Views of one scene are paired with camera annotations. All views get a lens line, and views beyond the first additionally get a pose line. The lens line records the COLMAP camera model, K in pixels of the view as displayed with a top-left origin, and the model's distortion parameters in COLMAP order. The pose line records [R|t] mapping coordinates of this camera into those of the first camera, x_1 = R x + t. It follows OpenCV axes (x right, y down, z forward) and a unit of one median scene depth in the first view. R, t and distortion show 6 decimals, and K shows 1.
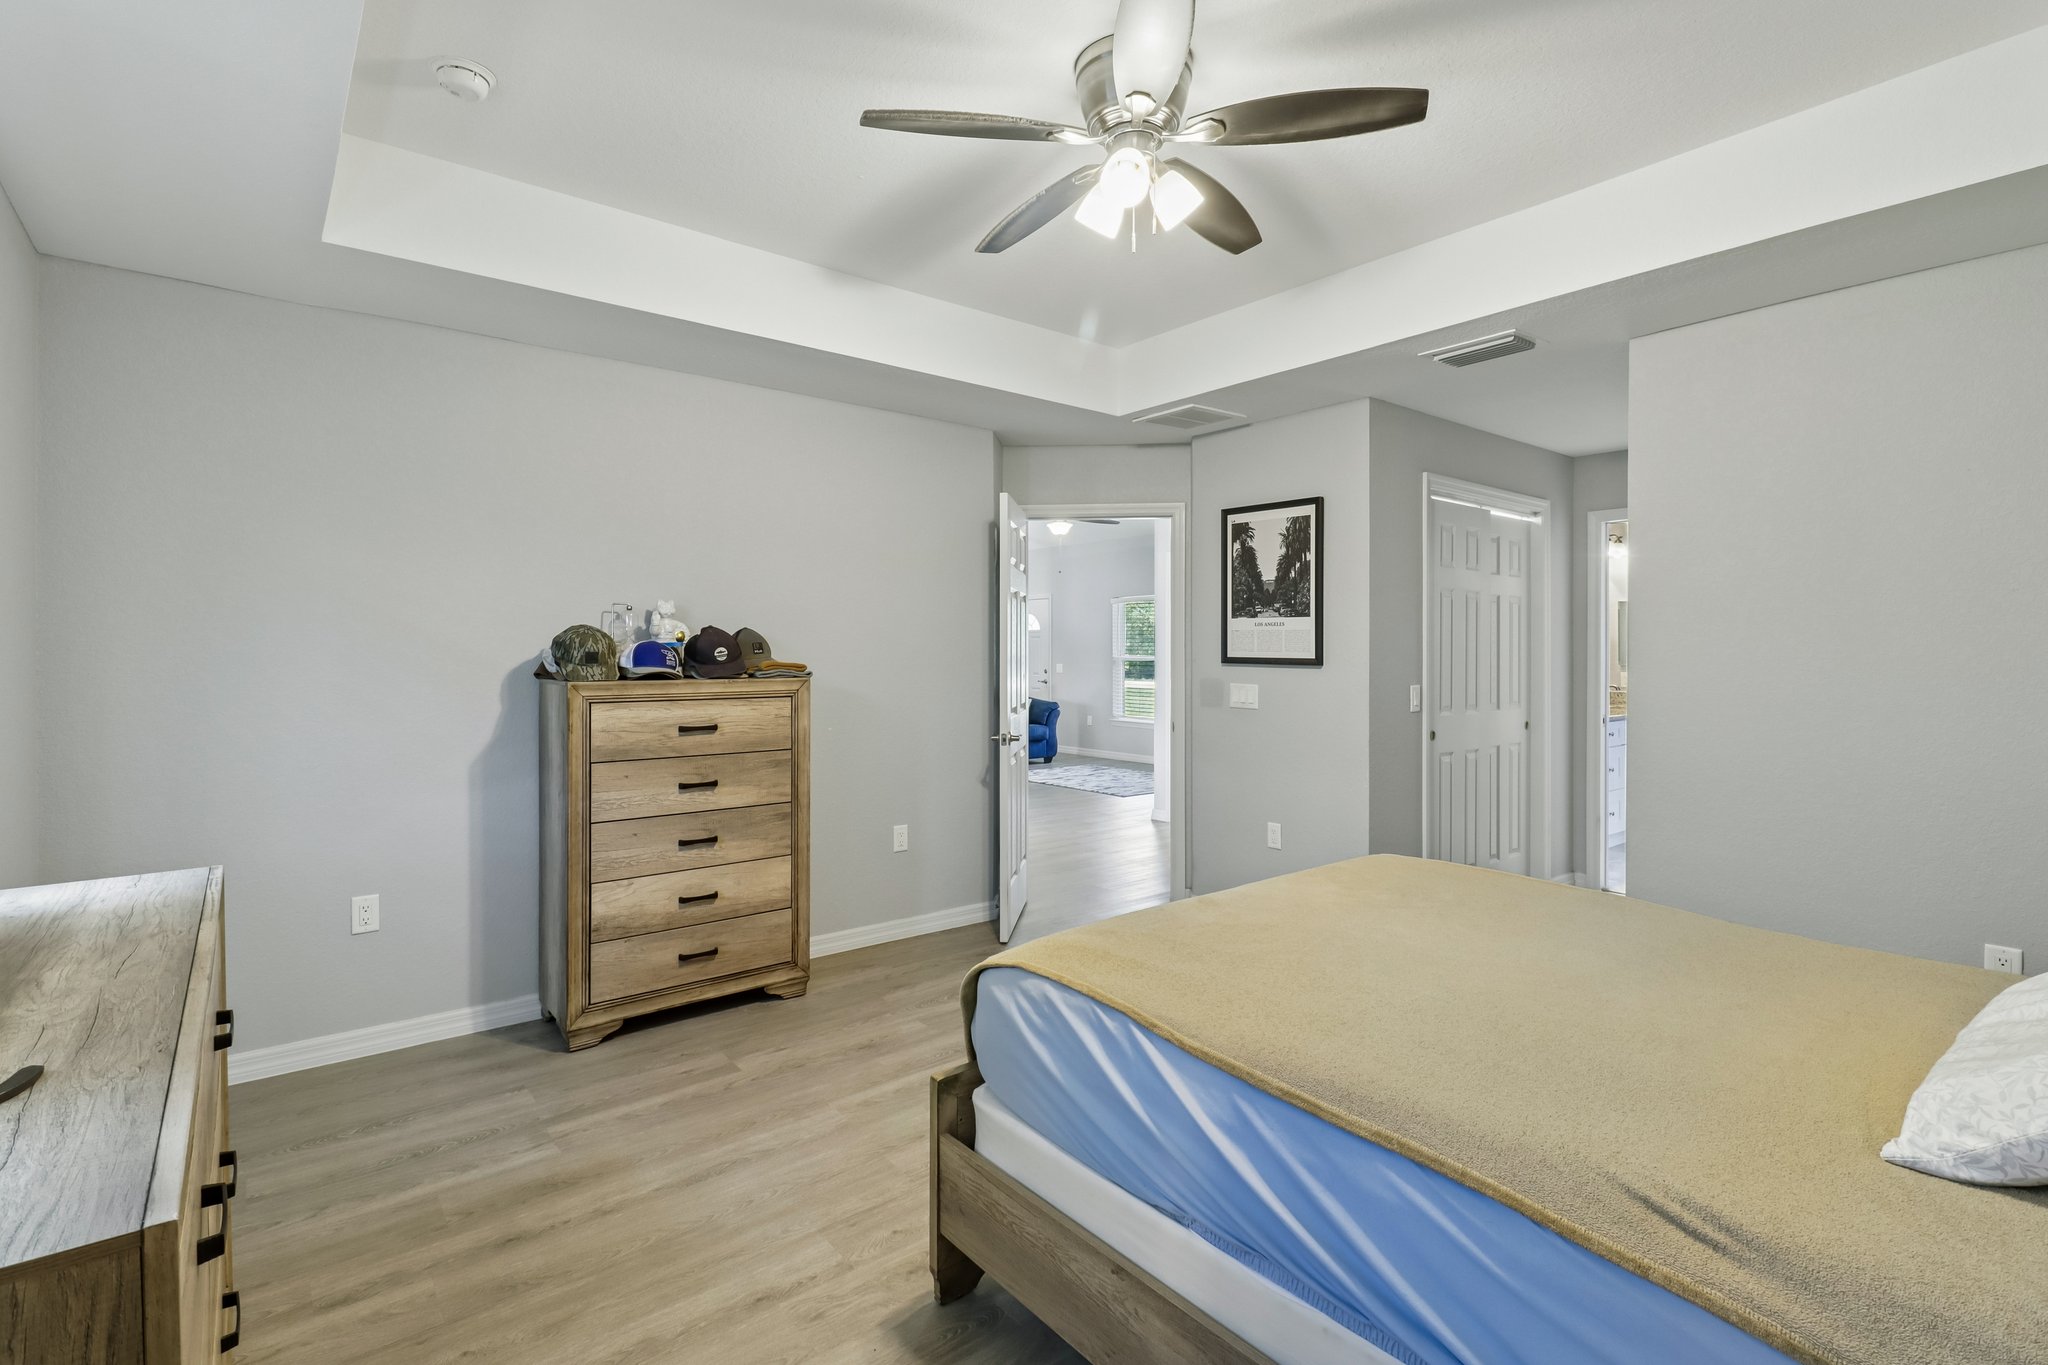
lens RADIAL K [[949.9, 0, 1016.3], [0, 949.9, 648.4], [0, 0, 1]] dist [0.026505, -0.016261]
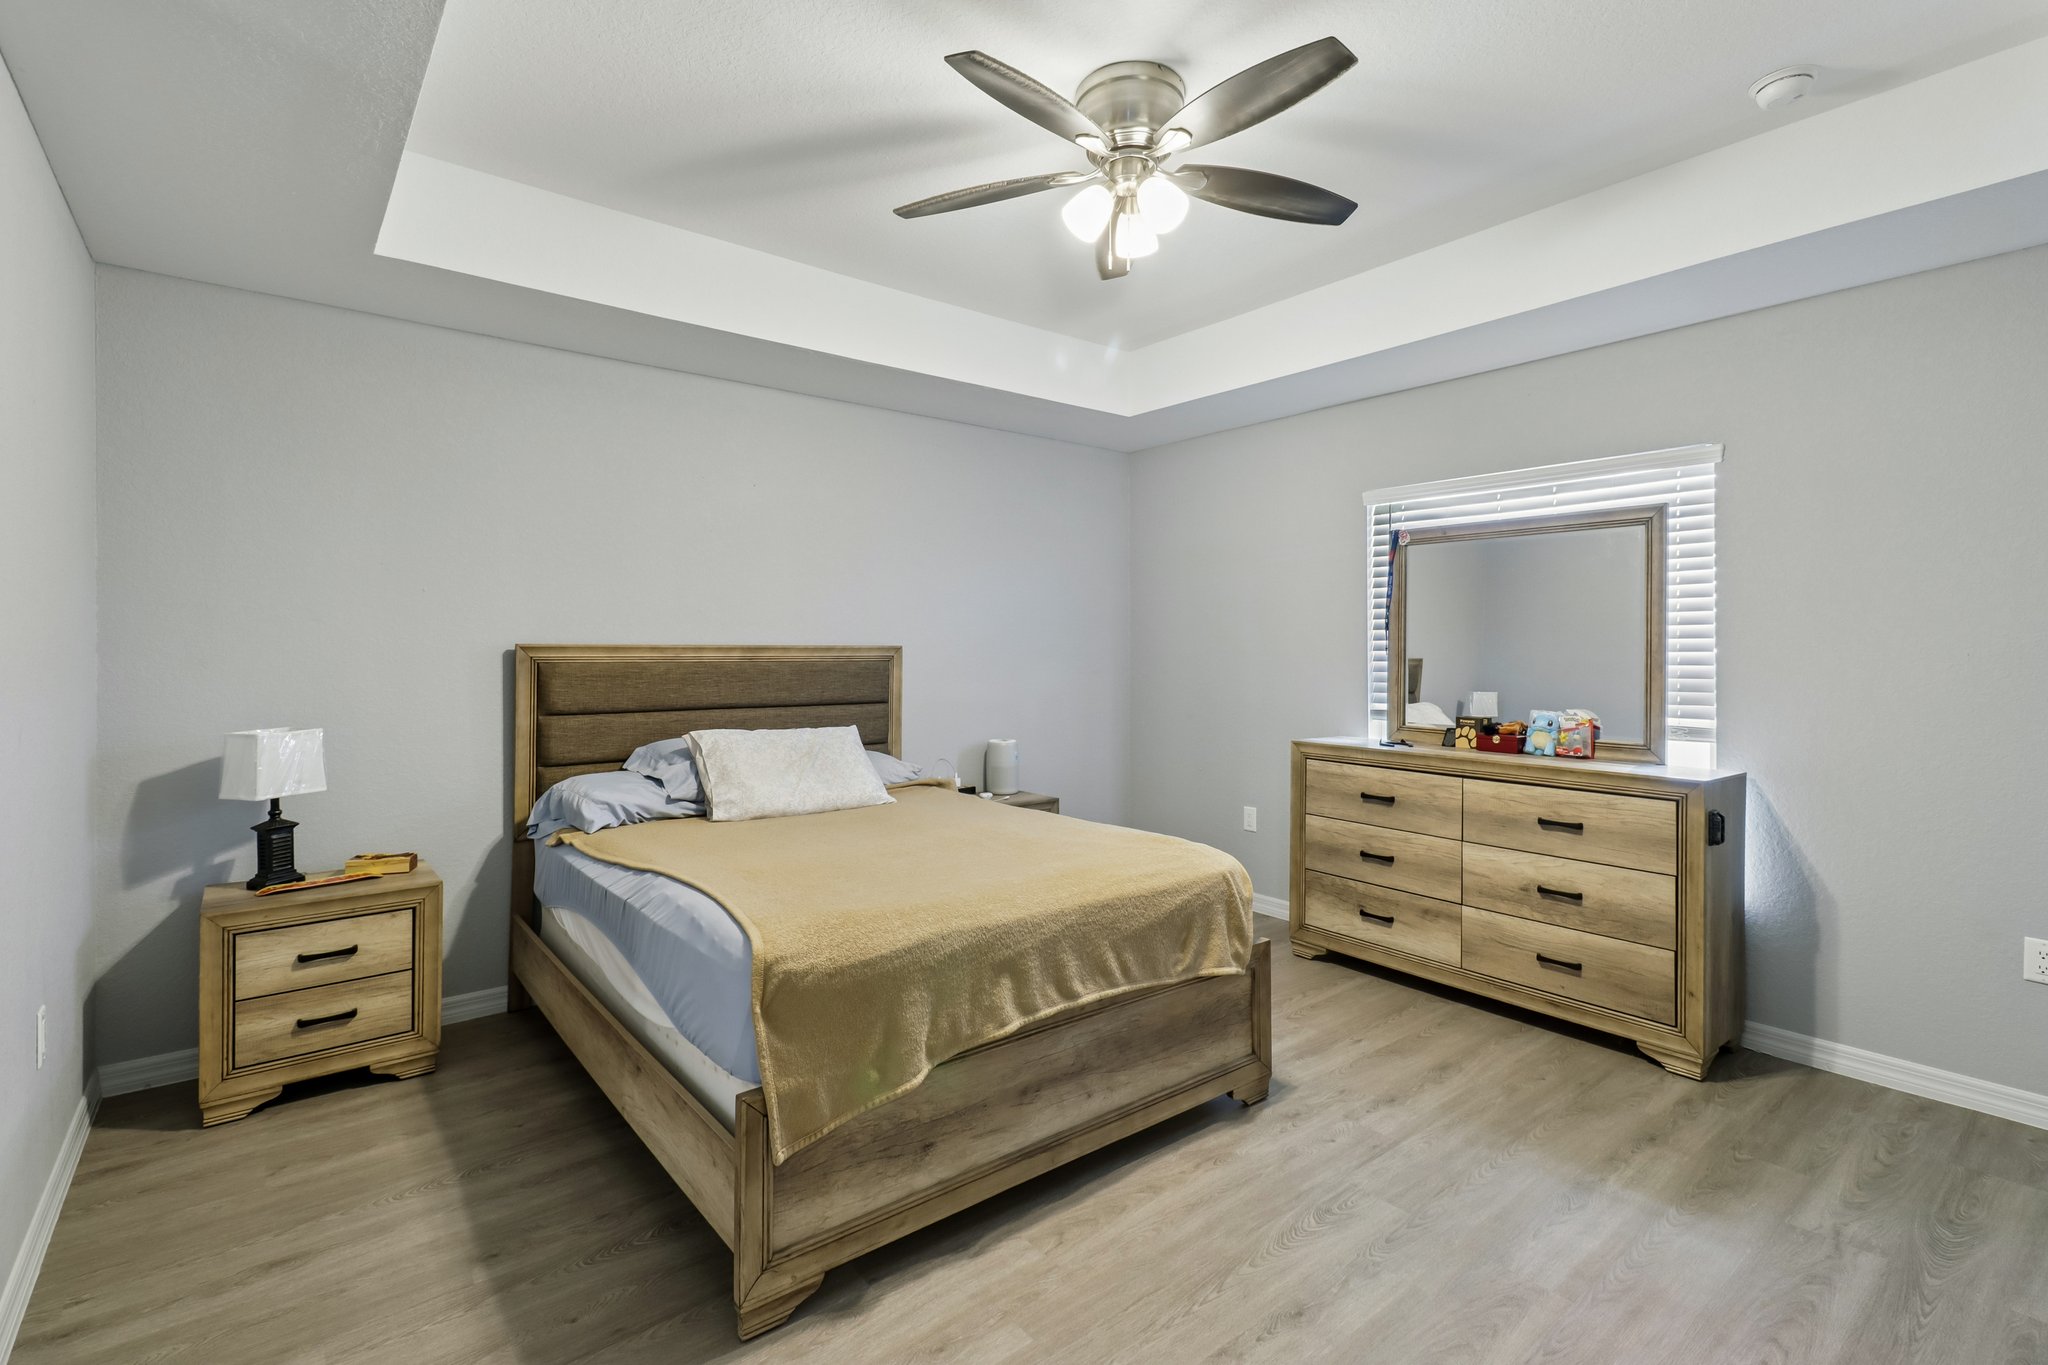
lens RADIAL K [[949.9, 0, 1016.3], [0, 949.9, 648.4], [0, 0, 1]] dist [0.026505, -0.016261]
pose [[-0.999996, -0.001639, 0.002084, 0.128414], [-0.001642, 0.999997, -0.001798, 0.006148], [-0.002081, -0.001801, -0.999996, 1.081224]]
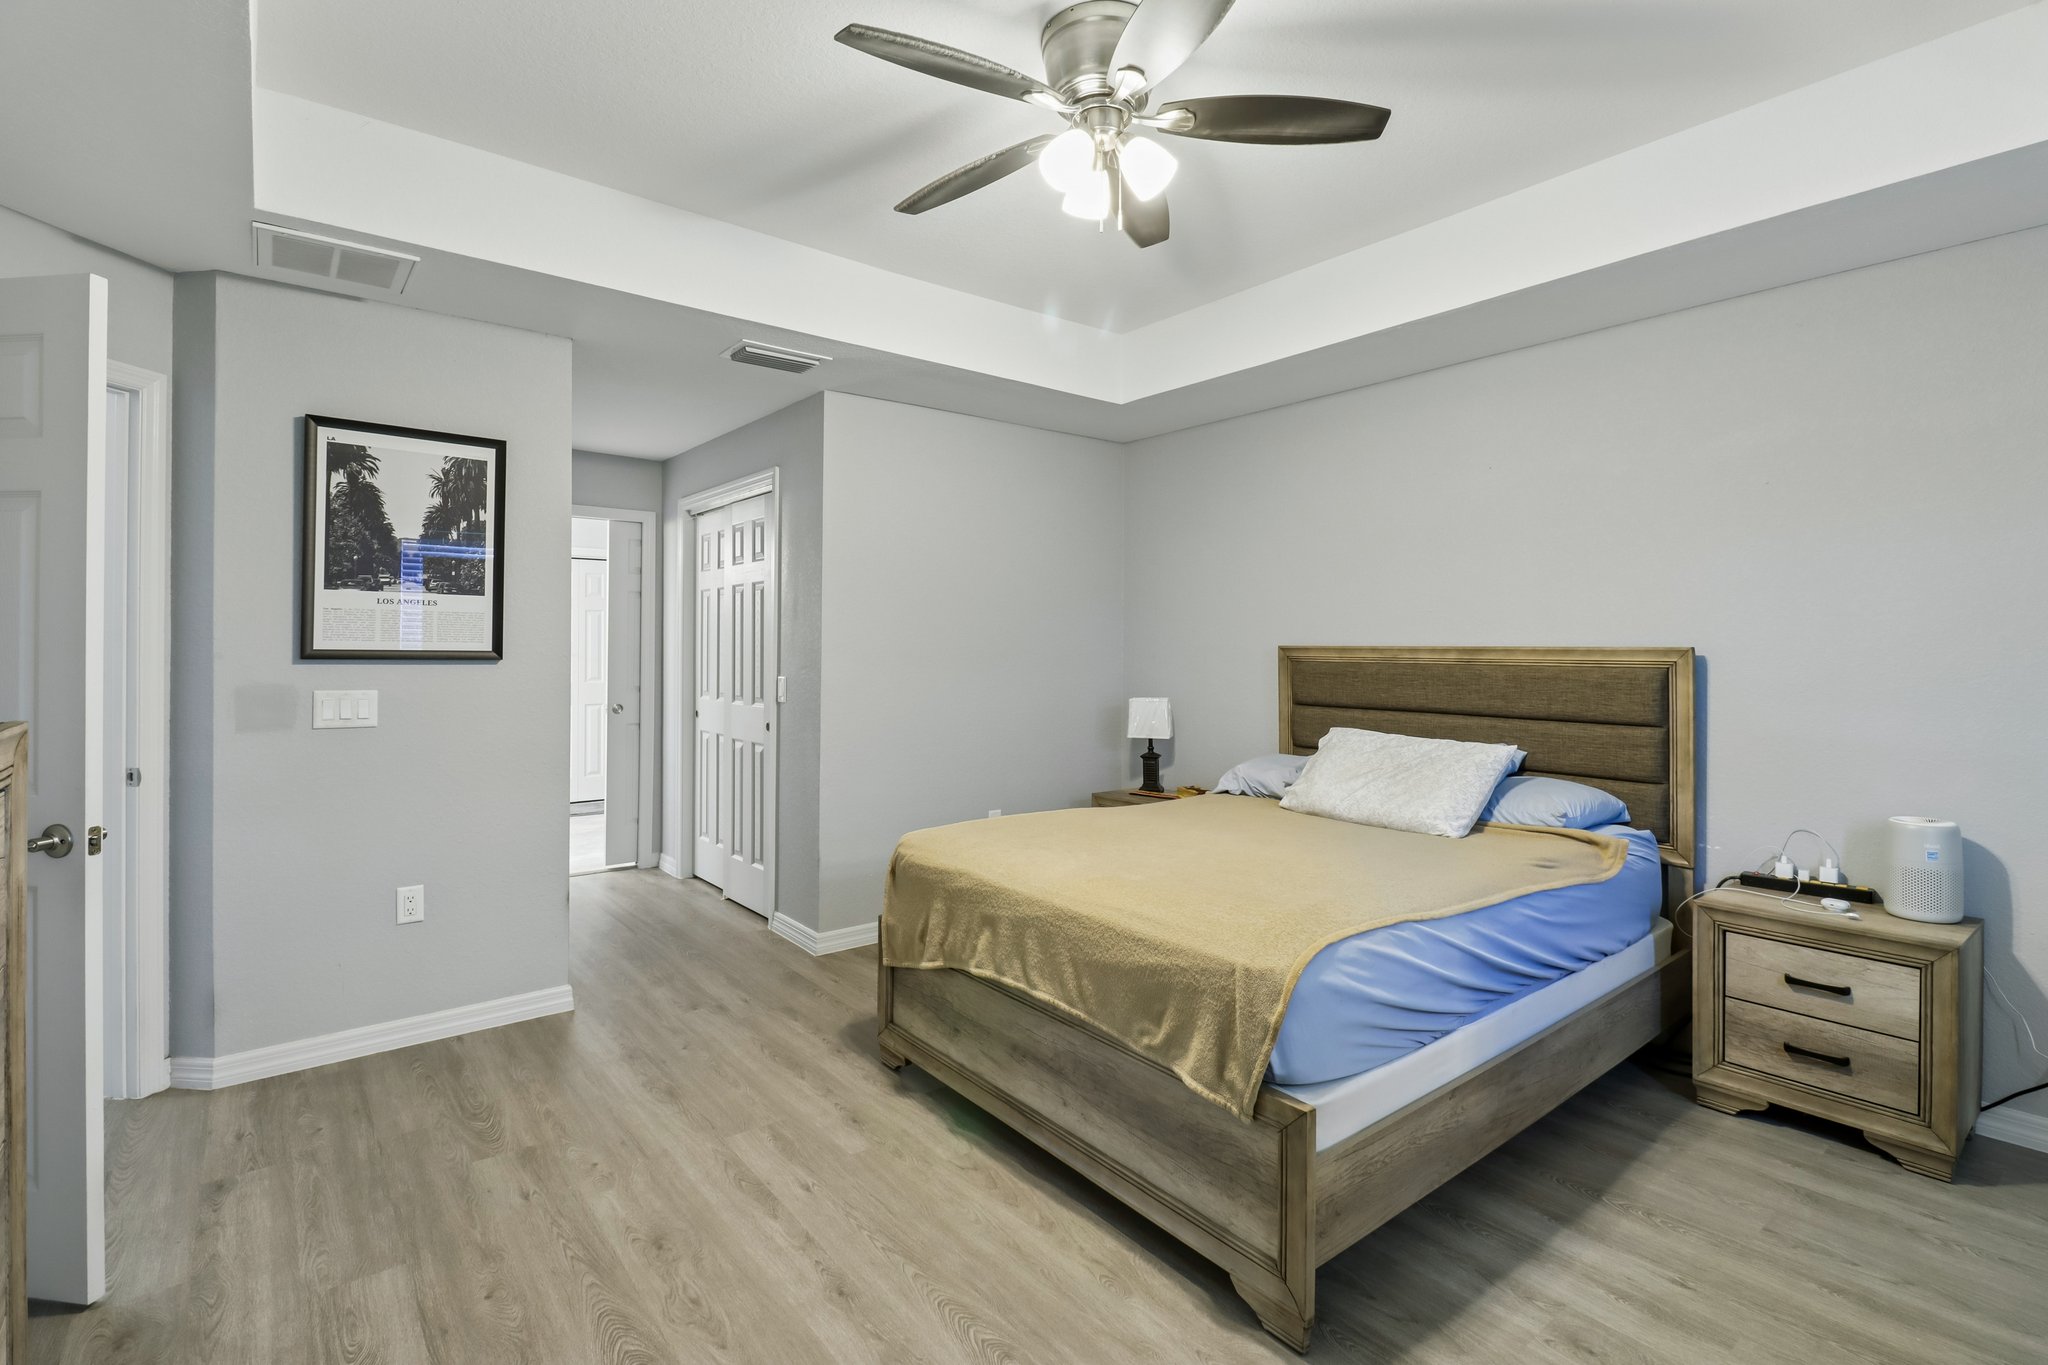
lens RADIAL K [[949.9, 0, 1016.3], [0, 949.9, 648.4], [0, 0, 1]] dist [0.026505, -0.016261]
pose [[0.005132, -0.005529, 0.999972, -0.443210], [-0.006434, 0.999964, 0.005562, 0.001683], [-0.999966, -0.006462, 0.005097, 0.566066]]
